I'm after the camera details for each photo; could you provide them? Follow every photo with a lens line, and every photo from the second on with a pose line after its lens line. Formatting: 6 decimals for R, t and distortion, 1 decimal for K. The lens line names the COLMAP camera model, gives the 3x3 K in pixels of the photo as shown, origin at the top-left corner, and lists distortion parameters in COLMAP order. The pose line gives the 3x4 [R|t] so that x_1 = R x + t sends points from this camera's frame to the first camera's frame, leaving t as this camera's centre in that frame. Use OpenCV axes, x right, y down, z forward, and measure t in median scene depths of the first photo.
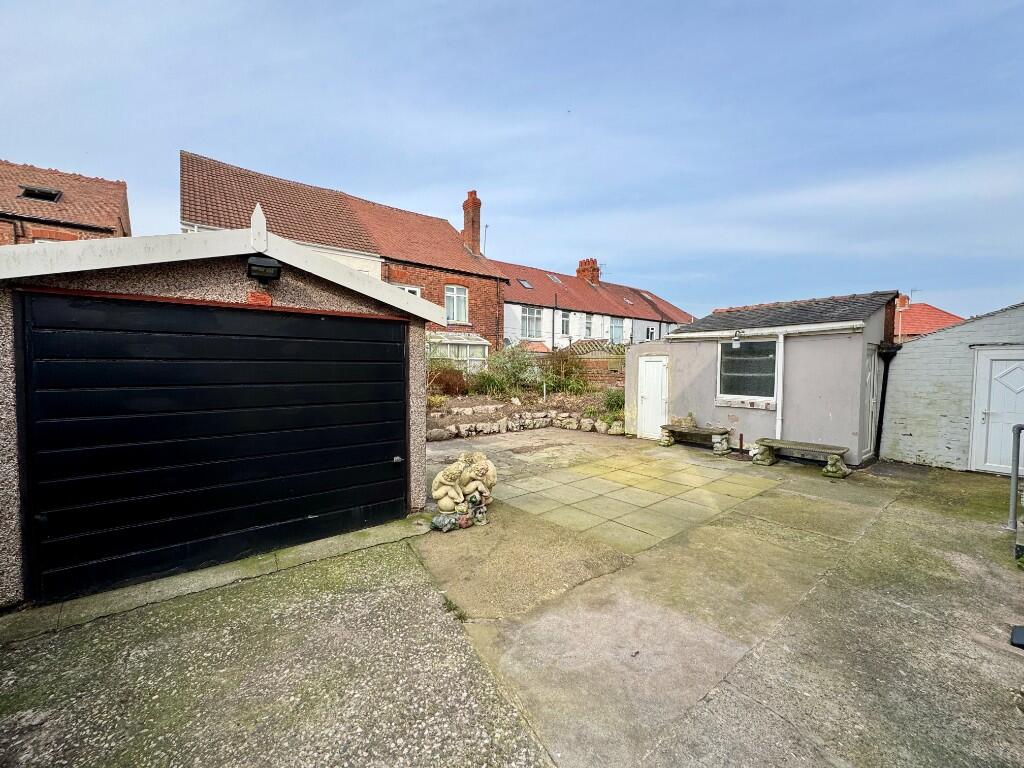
lens RADIAL K [[409.3, 0, 511.1], [0, 409.3, 382.5], [0, 0, 1]] dist [-0.000646, -0.000679]
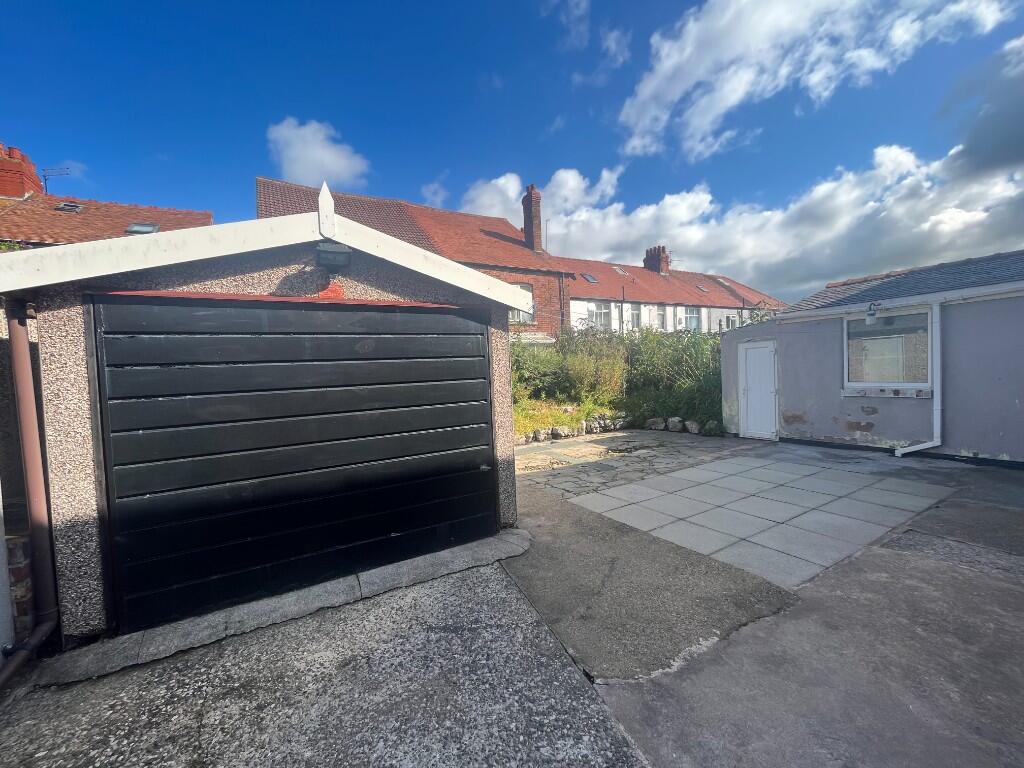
lens RADIAL K [[415.0, 0, 512.0], [0, 415.0, 384.0], [0, 0, 1]] dist [-0.000958, -0.000334]
pose [[0.988262, -0.043453, -0.146460, -0.062628], [0.042958, 0.999055, -0.006543, 0.012772], [0.146606, 0.000175, 0.989195, 0.102318]]
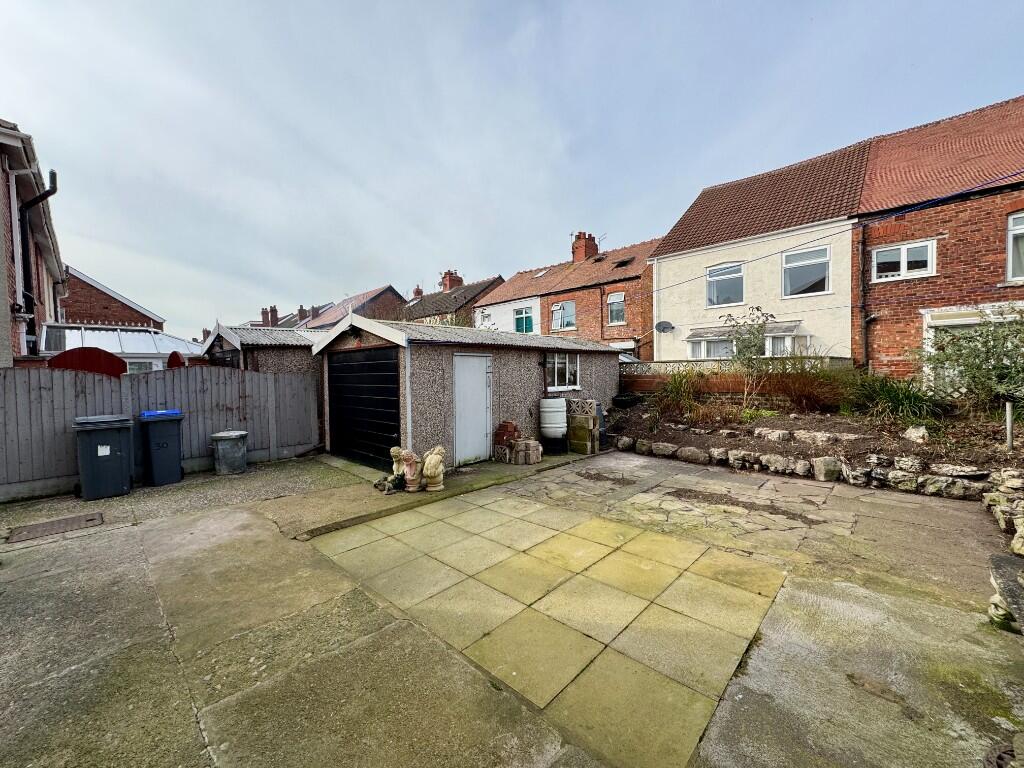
lens RADIAL K [[409.3, 0, 511.1], [0, 409.3, 382.5], [0, 0, 1]] dist [-0.000646, -0.000679]
pose [[0.128558, 0.019415, -0.991512, 1.021470], [-0.021576, 0.999626, 0.016776, -0.037799], [0.991467, 0.019236, 0.128929, 0.961509]]
